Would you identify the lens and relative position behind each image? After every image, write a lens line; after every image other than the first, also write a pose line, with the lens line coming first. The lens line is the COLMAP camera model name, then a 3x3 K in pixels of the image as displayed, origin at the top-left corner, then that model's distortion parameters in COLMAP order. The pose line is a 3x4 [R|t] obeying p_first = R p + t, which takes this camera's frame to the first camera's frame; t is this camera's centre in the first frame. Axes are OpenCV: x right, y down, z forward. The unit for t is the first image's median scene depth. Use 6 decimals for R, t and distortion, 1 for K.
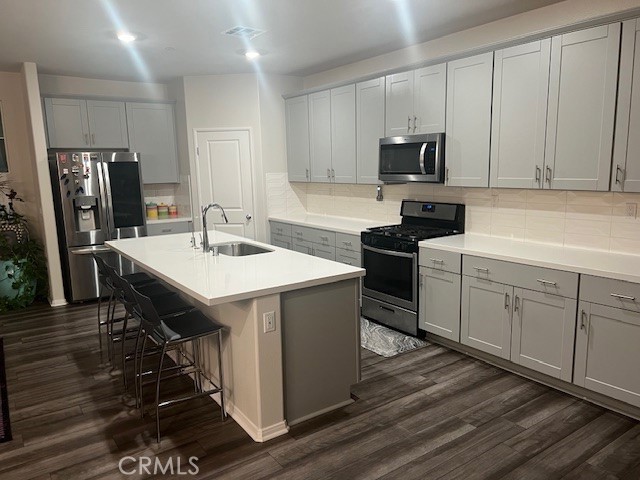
lens RADIAL K [[474.6, 0, 320.0], [0, 474.6, 240.0], [0, 0, 1]] dist [-0.039594, 0.002658]
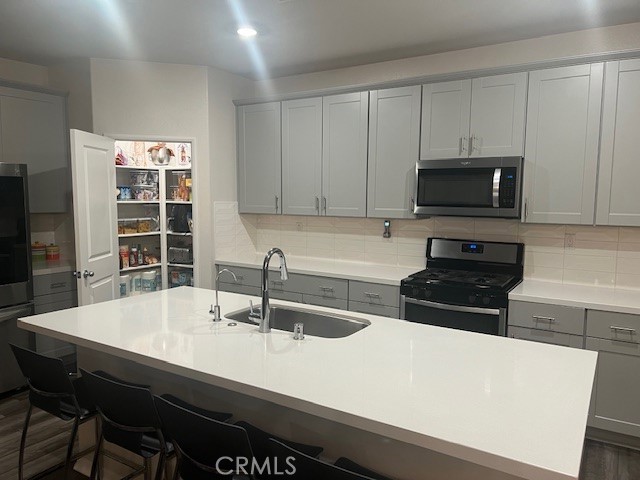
lens RADIAL K [[412.6, 0, 320.0], [0, 412.6, 240.0], [0, 0, 1]] dist [-0.000126, 0.000339]
pose [[0.901903, -0.021017, 0.431427, -0.286448], [0.041634, 0.998395, -0.038399, -0.057298], [-0.429927, 0.052594, 0.901330, 0.407651]]
